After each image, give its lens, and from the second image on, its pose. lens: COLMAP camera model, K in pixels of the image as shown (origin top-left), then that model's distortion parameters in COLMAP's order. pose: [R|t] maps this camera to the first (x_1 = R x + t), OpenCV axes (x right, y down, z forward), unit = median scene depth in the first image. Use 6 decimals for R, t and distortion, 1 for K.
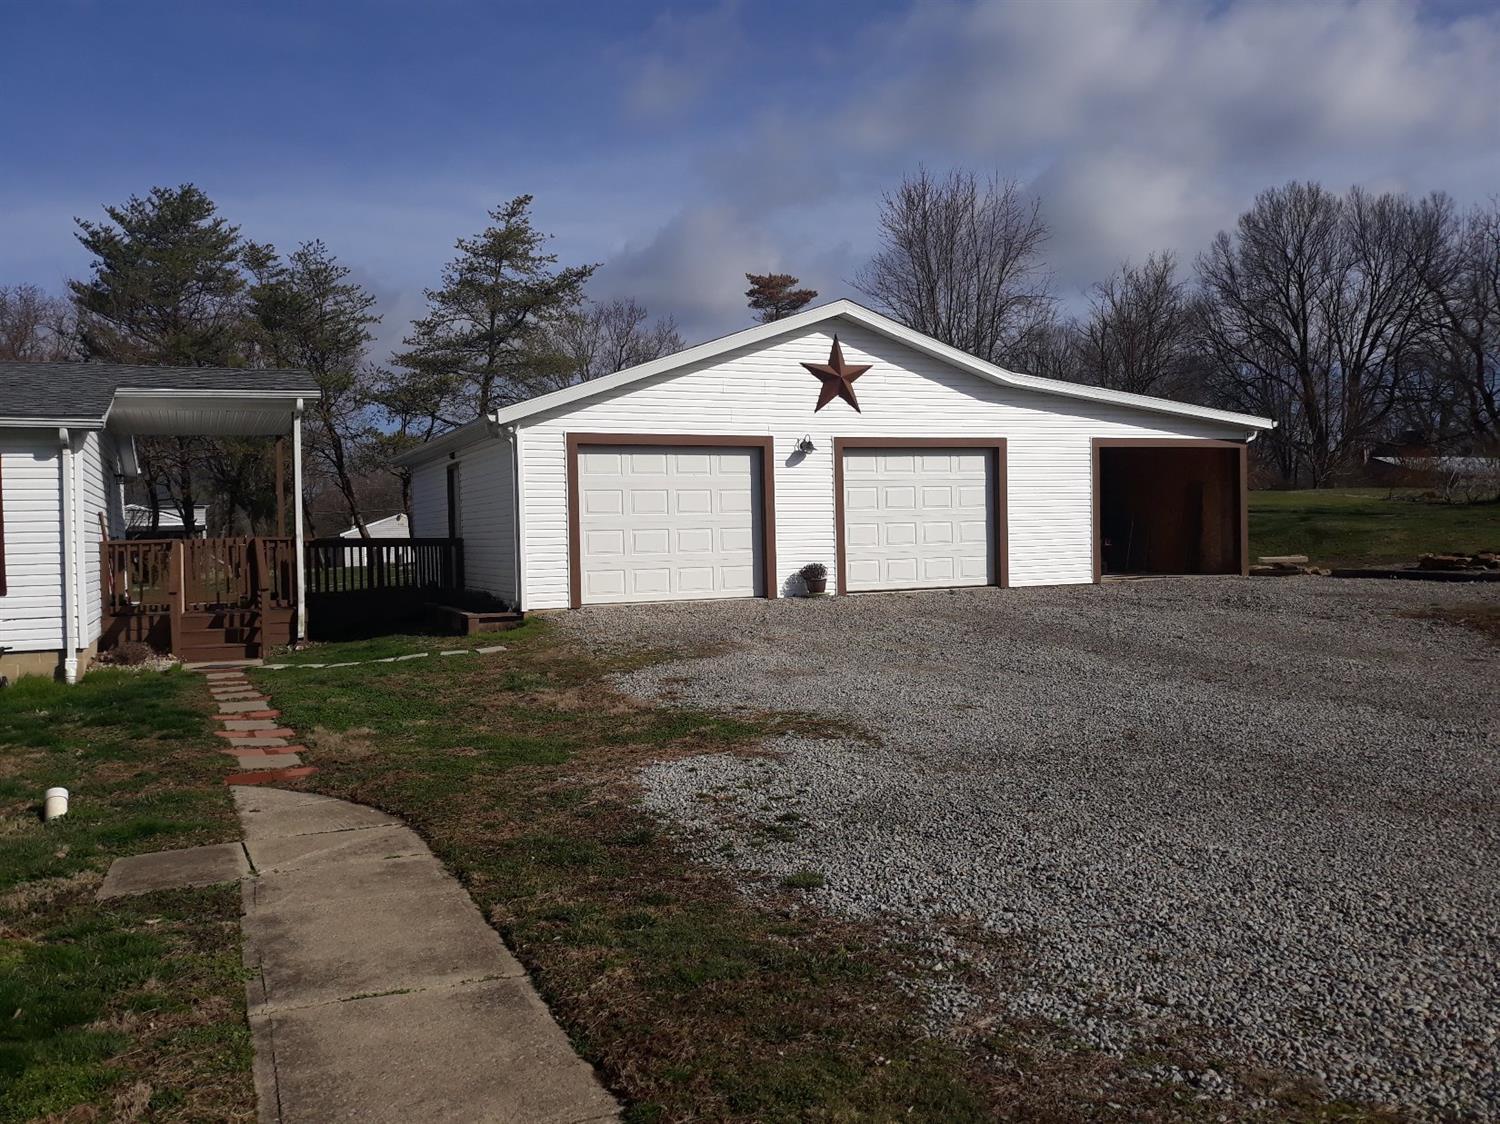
lens RADIAL K [[1219.8, 0, 750.0], [0, 1219.8, 562.0], [0, 0, 1]] dist [0.080172, -0.200562]
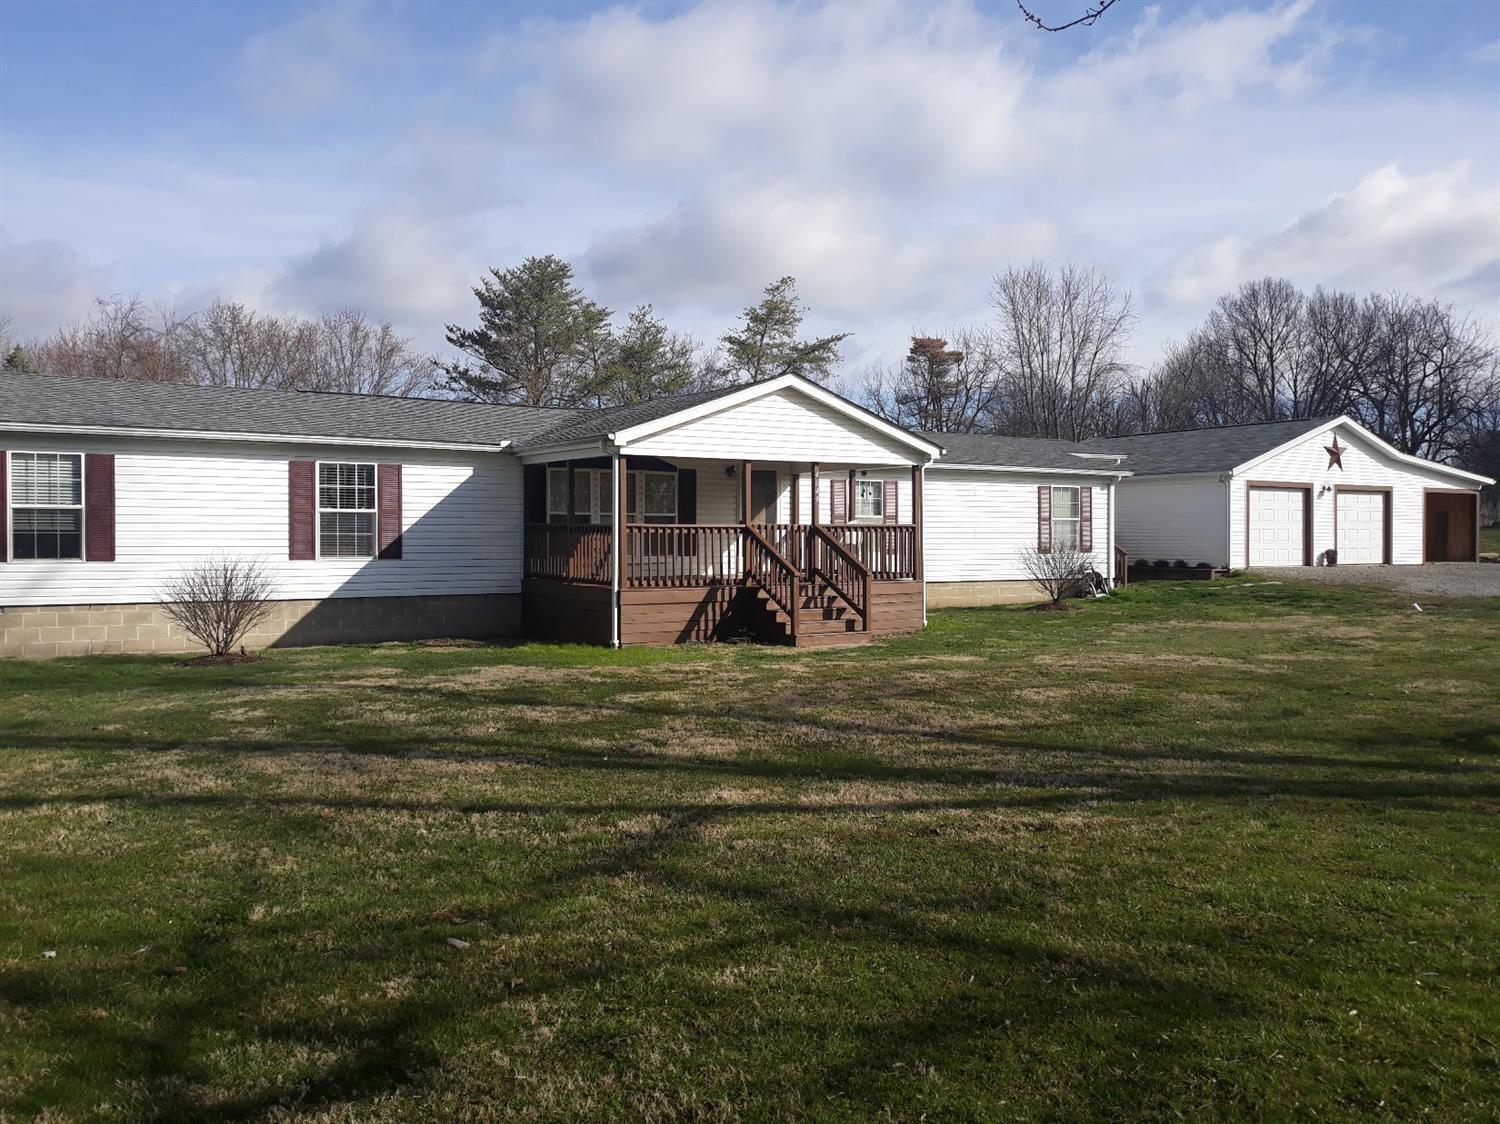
lens RADIAL K [[1227.3, 0, 767.1], [0, 1227.3, 553.4], [0, 0, 1]] dist [0.009281, -0.011392]
pose [[0.986144, 0.018672, 0.164835, -1.066649], [-0.015815, 0.999701, -0.018631, 0.055017], [-0.165134, 0.015766, 0.986145, -0.727424]]
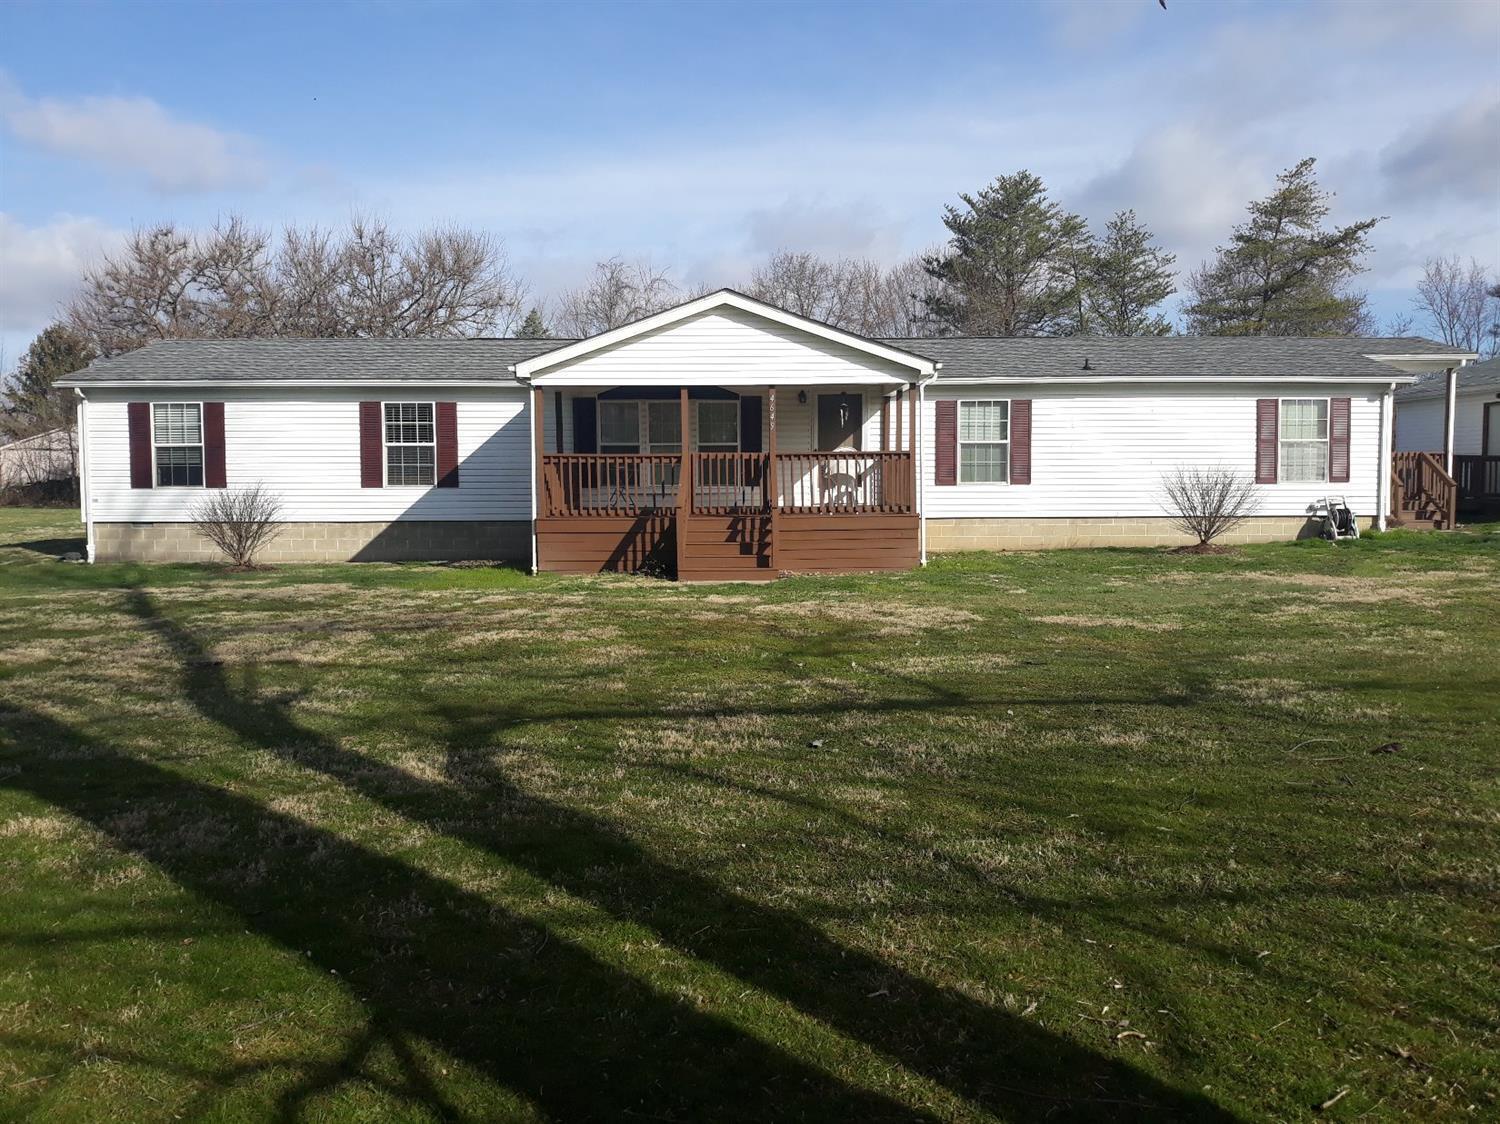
lens RADIAL K [[1236.0, 0, 780.3], [0, 1236.0, 561.0], [0, 0, 1]] dist [0.001895, -0.013835]
pose [[0.920721, 0.046090, -0.387491, -0.446828], [-0.026056, 0.998045, 0.056802, 0.039830], [0.389352, -0.042203, 0.920122, -0.600997]]
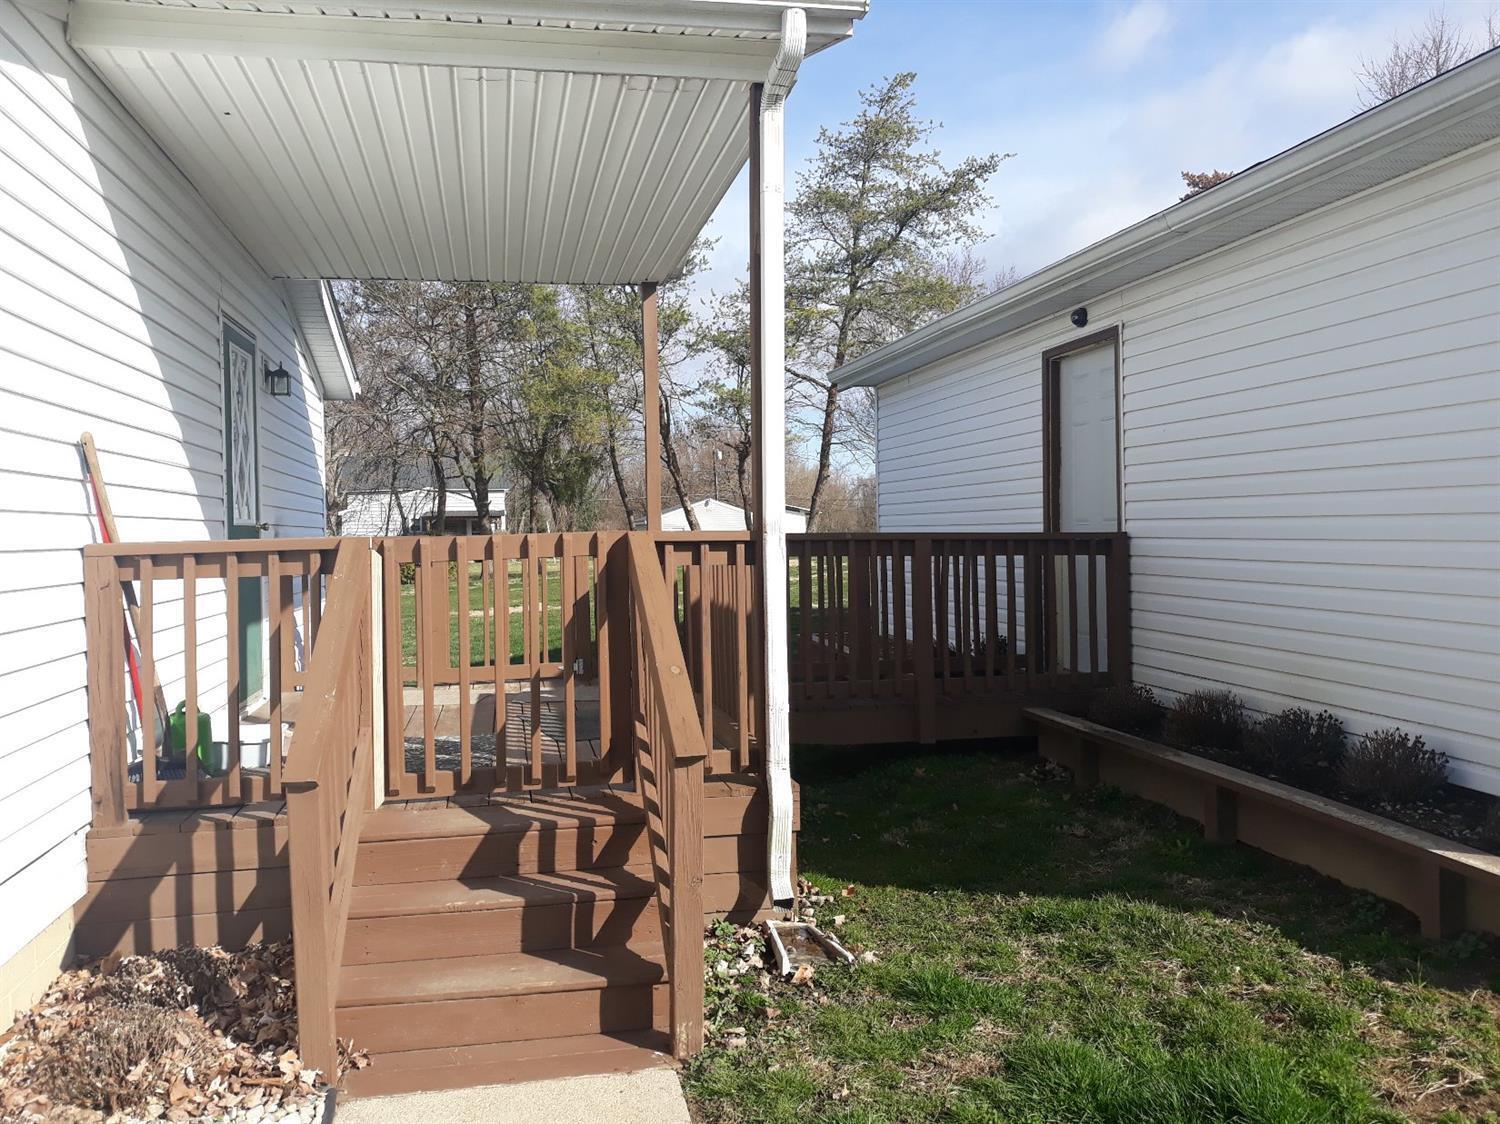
lens RADIAL K [[1236.0, 0, 780.3], [0, 1236.0, 561.0], [0, 0, 1]] dist [0.001895, -0.013835]
pose [[0.980065, 0.010555, -0.198398, -0.269953], [-0.009153, 0.999926, 0.007981, -0.013535], [0.198467, -0.006006, 0.980089, 0.631580]]
